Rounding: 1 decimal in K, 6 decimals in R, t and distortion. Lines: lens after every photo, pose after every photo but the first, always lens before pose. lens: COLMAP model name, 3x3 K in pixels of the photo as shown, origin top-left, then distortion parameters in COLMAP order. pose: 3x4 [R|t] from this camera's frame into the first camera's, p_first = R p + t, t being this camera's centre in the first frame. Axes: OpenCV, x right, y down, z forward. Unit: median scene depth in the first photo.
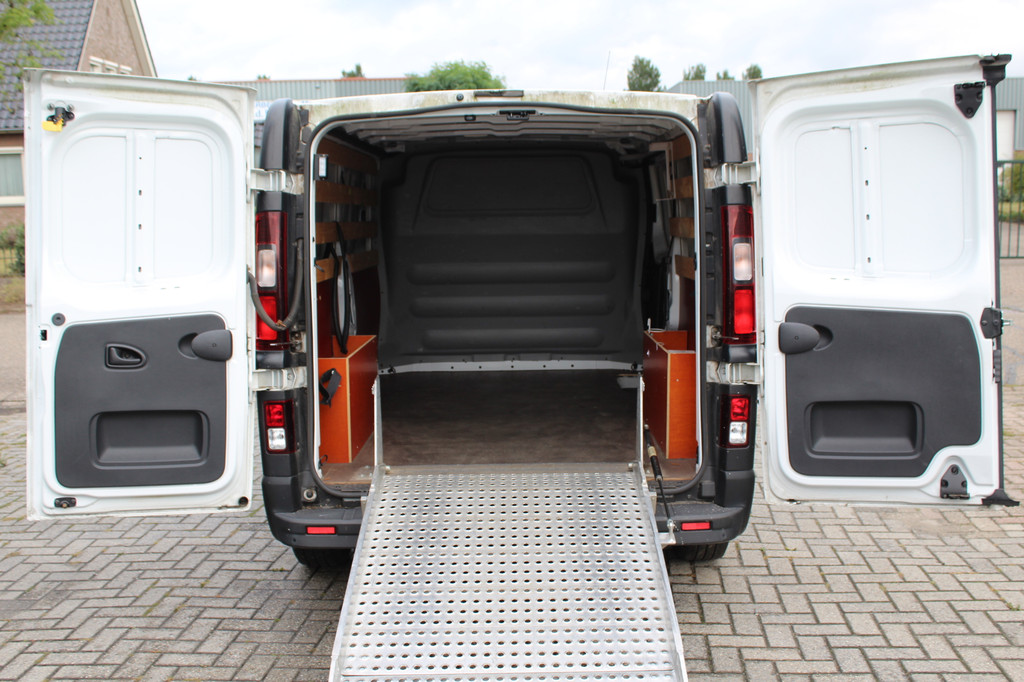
lens RADIAL K [[1111.2, 0, 512.0], [0, 1111.2, 341.0], [0, 0, 1]] dist [-0.083844, 0.047993]
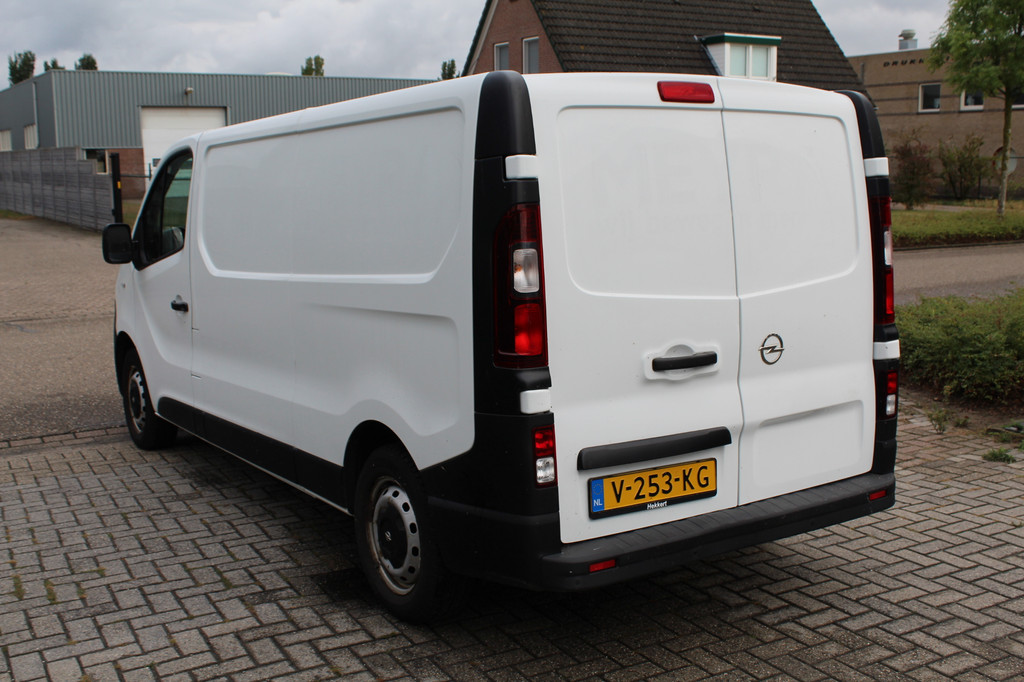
lens RADIAL K [[1111.2, 0, 512.0], [0, 1111.2, 341.0], [0, 0, 1]] dist [-0.083844, 0.047993]
pose [[0.830119, -0.076004, 0.552382, -0.680319], [0.073280, 0.996945, 0.027048, -0.040129], [-0.552750, 0.018026, 0.833152, 0.273822]]
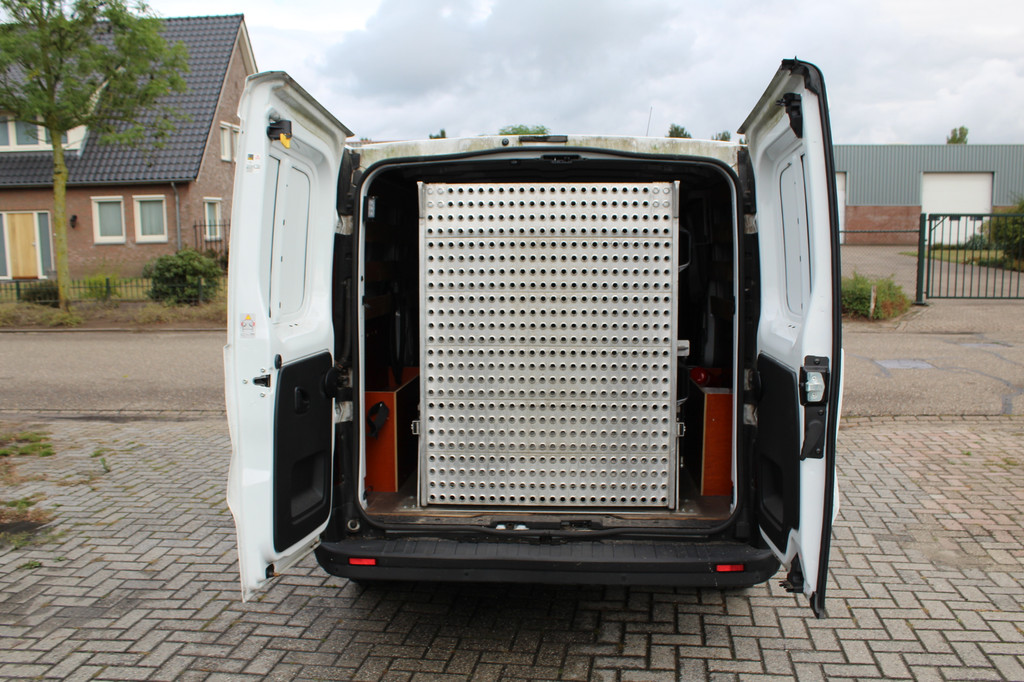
lens RADIAL K [[923.0, 0, 512.0], [0, 923.0, 341.0], [0, 0, 1]] dist [-0.175057, 0.174353]
pose [[0.998116, 0.016823, -0.058998, 0.012068], [-0.017930, 0.999672, -0.018285, -0.019618], [0.058671, 0.019308, 0.998091, 0.150474]]
